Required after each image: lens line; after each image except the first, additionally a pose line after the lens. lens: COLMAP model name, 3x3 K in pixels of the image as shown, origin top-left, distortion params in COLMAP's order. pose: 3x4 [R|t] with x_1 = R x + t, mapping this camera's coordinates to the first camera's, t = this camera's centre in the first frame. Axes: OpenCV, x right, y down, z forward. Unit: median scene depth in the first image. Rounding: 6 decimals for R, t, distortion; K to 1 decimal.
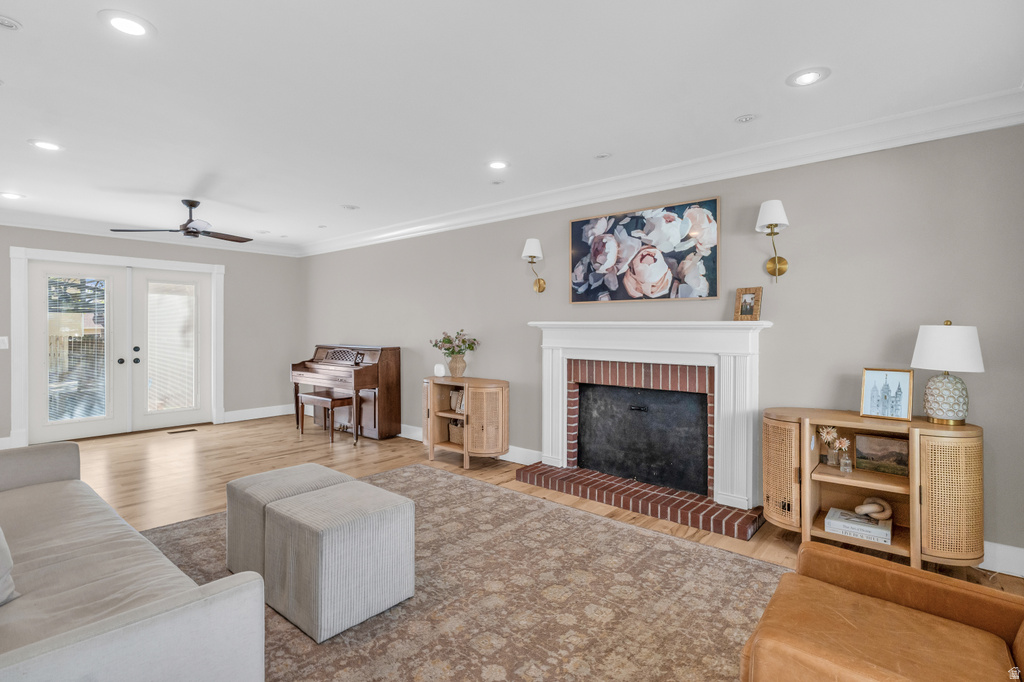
lens RADIAL K [[509.0, 0, 516.5], [0, 509.0, 325.5], [0, 0, 1]] dist [0.002905, -0.001889]
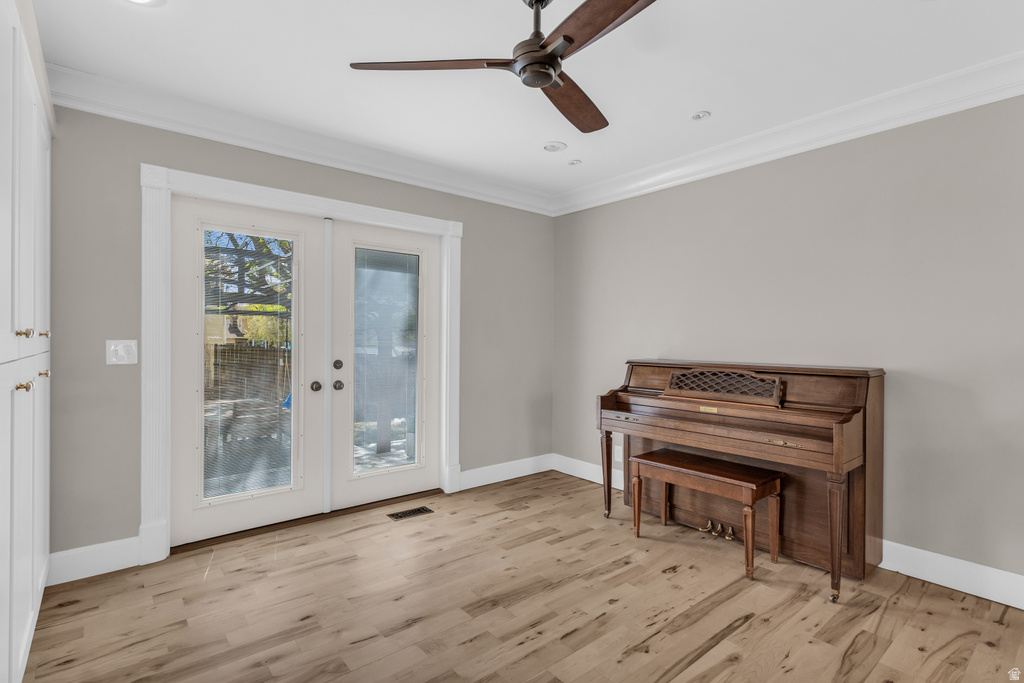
lens RADIAL K [[509.0, 0, 509.1], [0, 509.0, 335.2], [0, 0, 1]] dist [0.002905, -0.001889]
pose [[0.981884, 0.003468, -0.189449, -0.435485], [-0.004012, 0.999989, -0.002487, 0.013847], [0.189438, 0.003202, 0.981887, 0.463671]]
